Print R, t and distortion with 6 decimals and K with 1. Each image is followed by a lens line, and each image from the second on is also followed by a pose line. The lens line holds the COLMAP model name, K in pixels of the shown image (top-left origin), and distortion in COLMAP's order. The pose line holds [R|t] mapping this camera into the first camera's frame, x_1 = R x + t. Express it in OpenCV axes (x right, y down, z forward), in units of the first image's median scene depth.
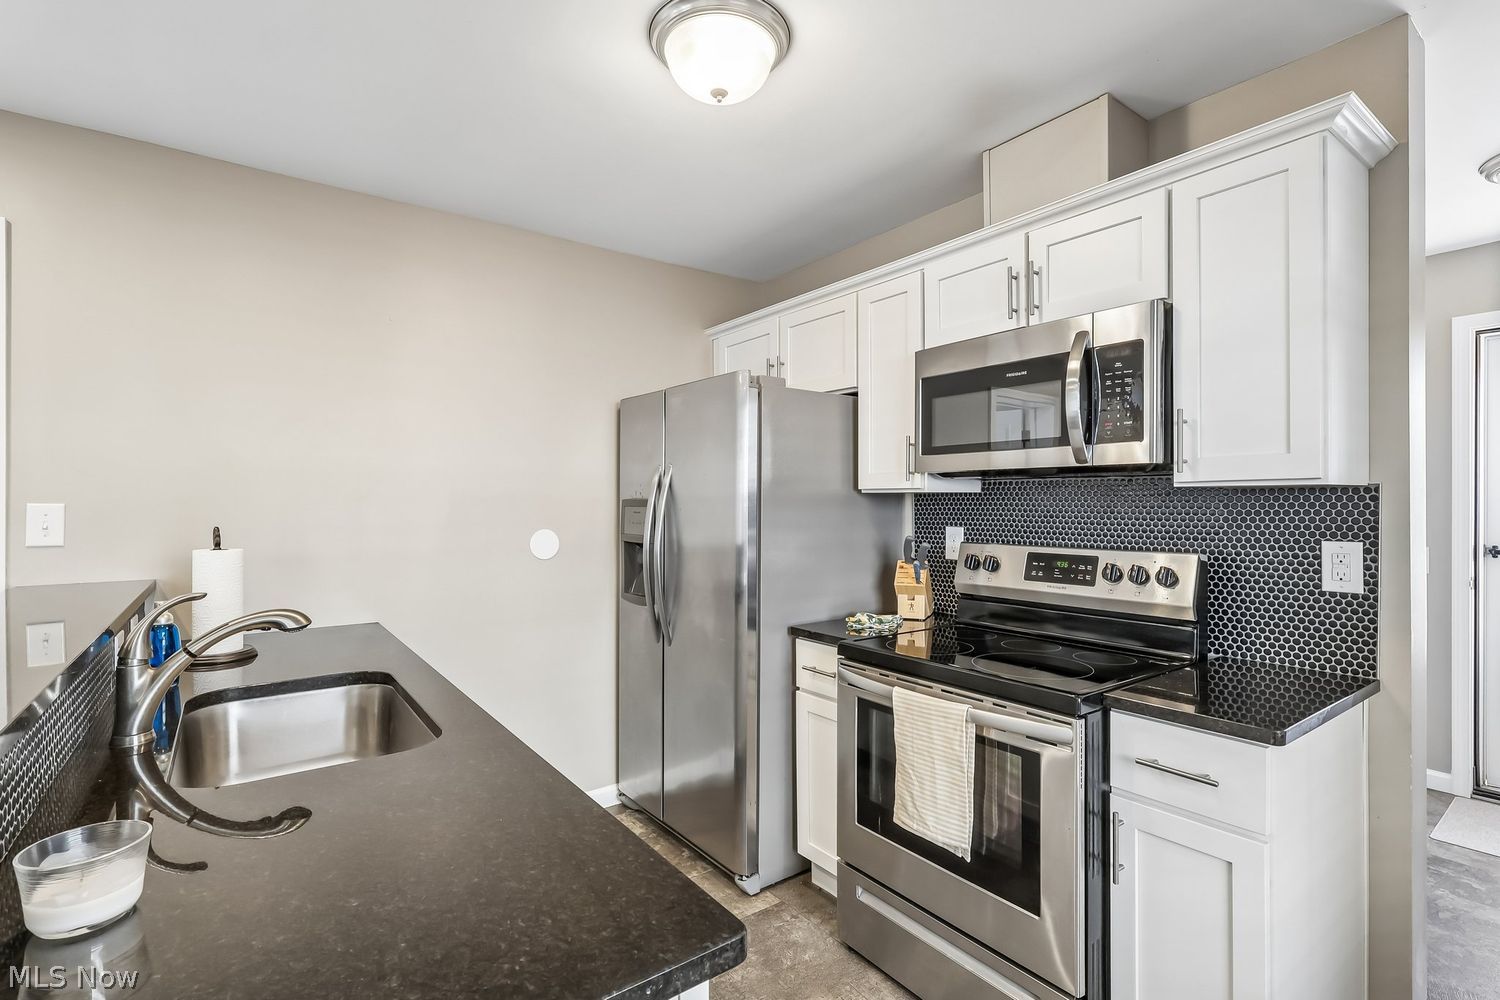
lens RADIAL K [[699.8, 0, 750.0], [0, 699.8, 500.0], [0, 0, 1]] dist [-0.001049, -0.000043]
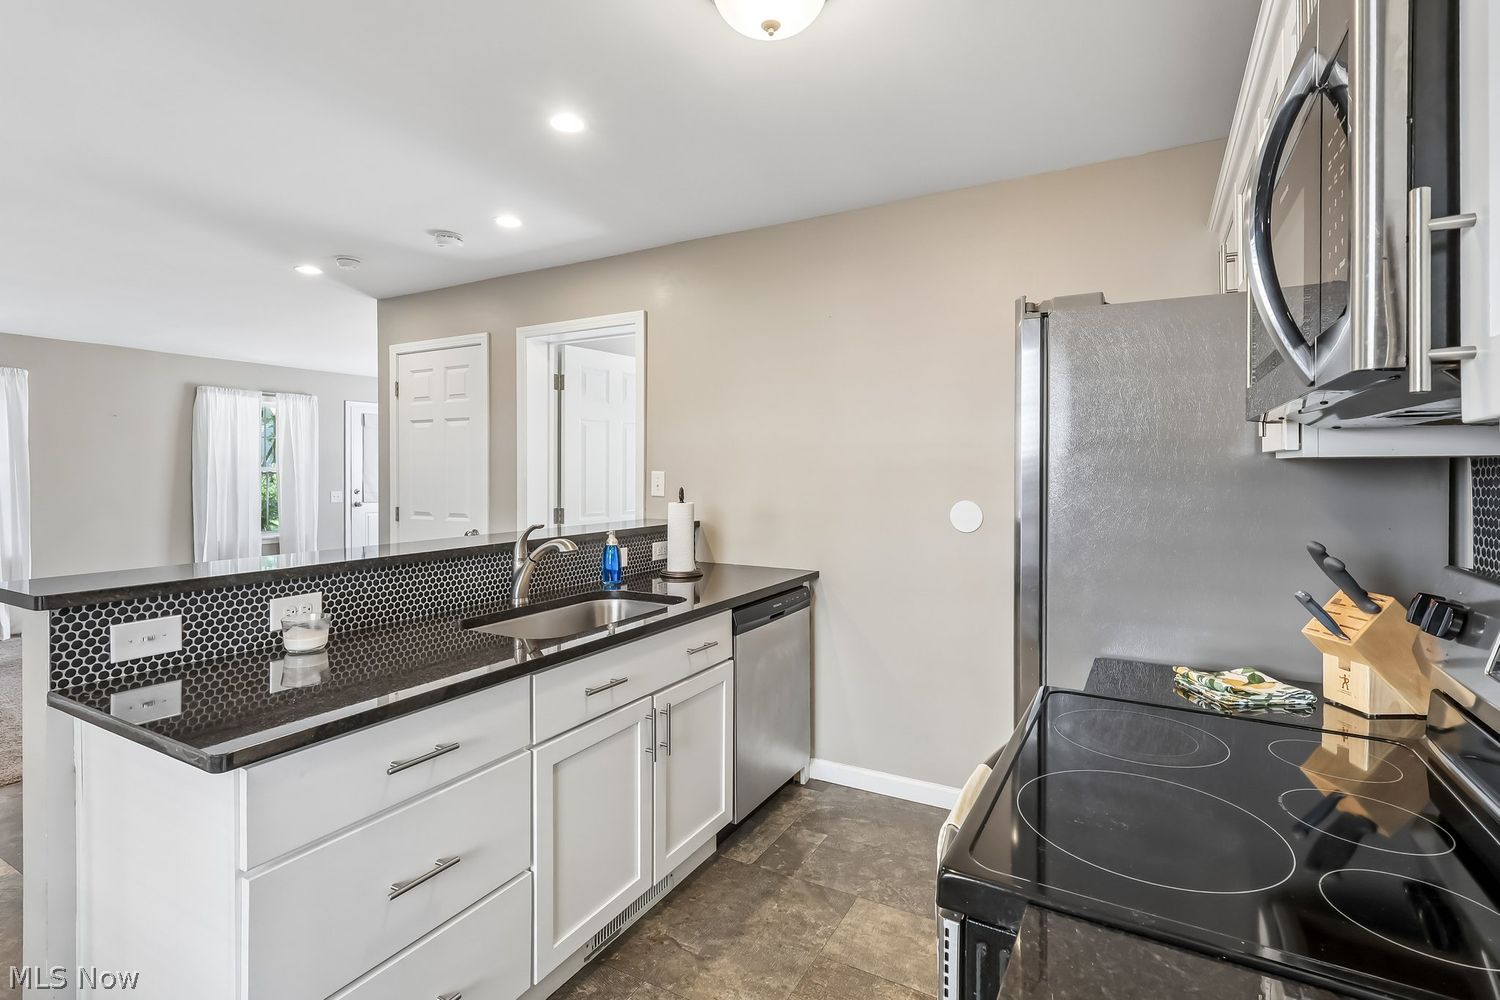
lens RADIAL K [[701.9, 0, 751.5], [0, 701.9, 474.2], [0, 0, 1]] dist [0.000478, 0.000154]
pose [[0.410485, 0.008196, -0.911830, 0.520871], [-0.001329, 0.999964, 0.008390, -0.002313], [0.911866, -0.002232, 0.410481, 0.401105]]
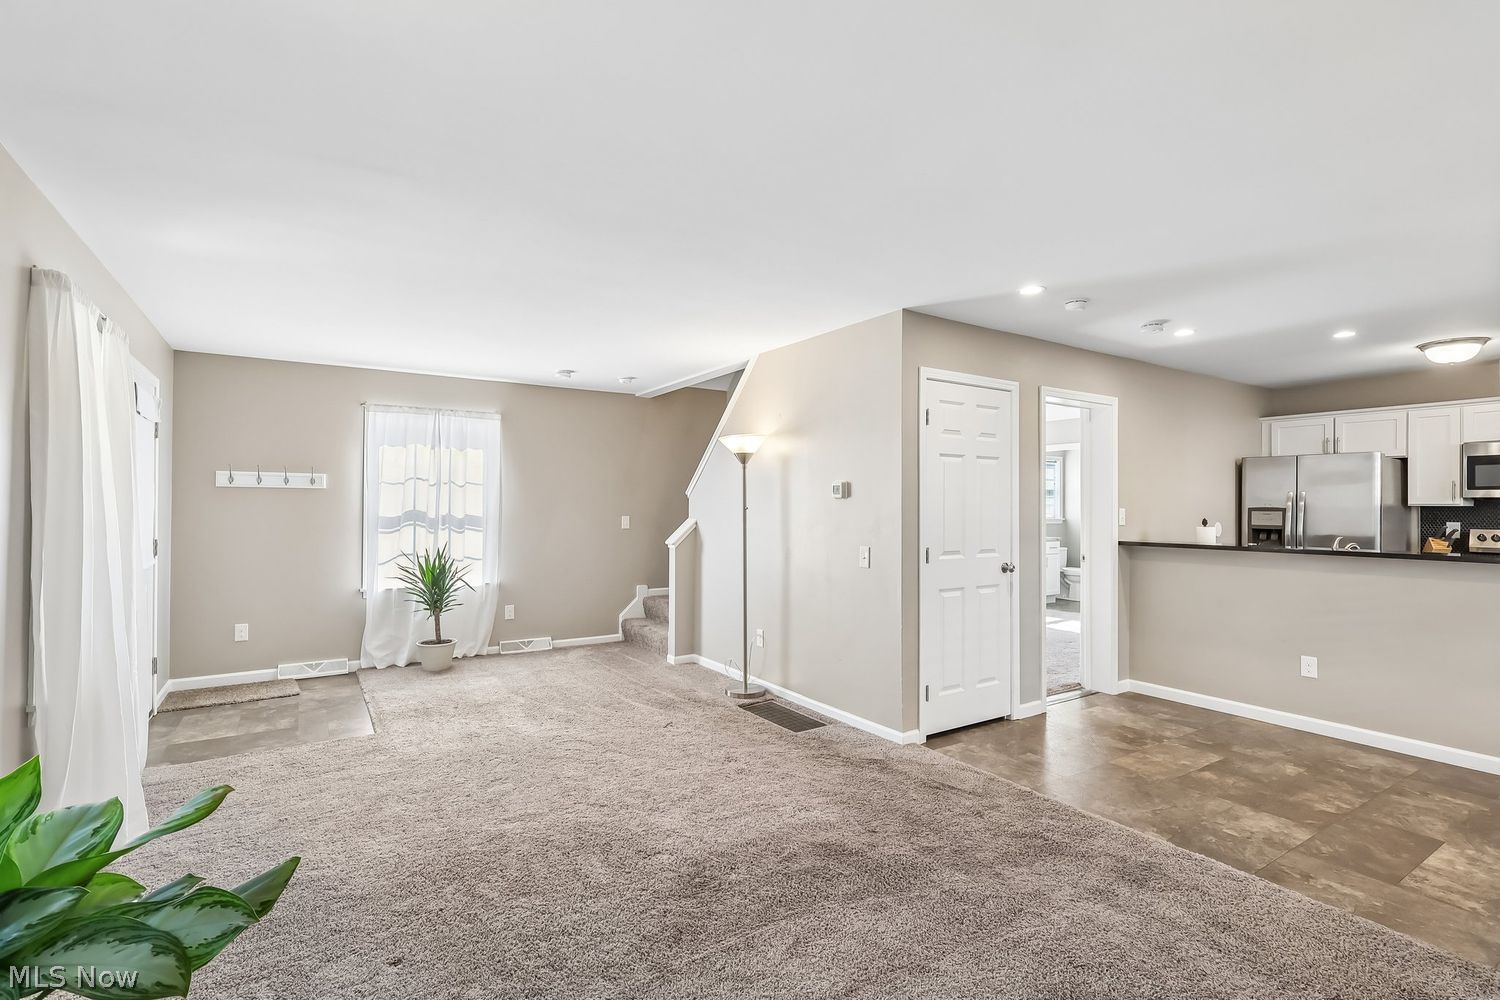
lens RADIAL K [[699.8, 0, 750.0], [0, 699.8, 500.0], [0, 0, 1]] dist [-0.001049, -0.000043]
pose [[0.997780, 0.005155, -0.066394, -2.129101], [-0.006020, 0.999899, -0.012838, 0.013333], [0.066322, 0.013210, 0.997711, -1.576132]]
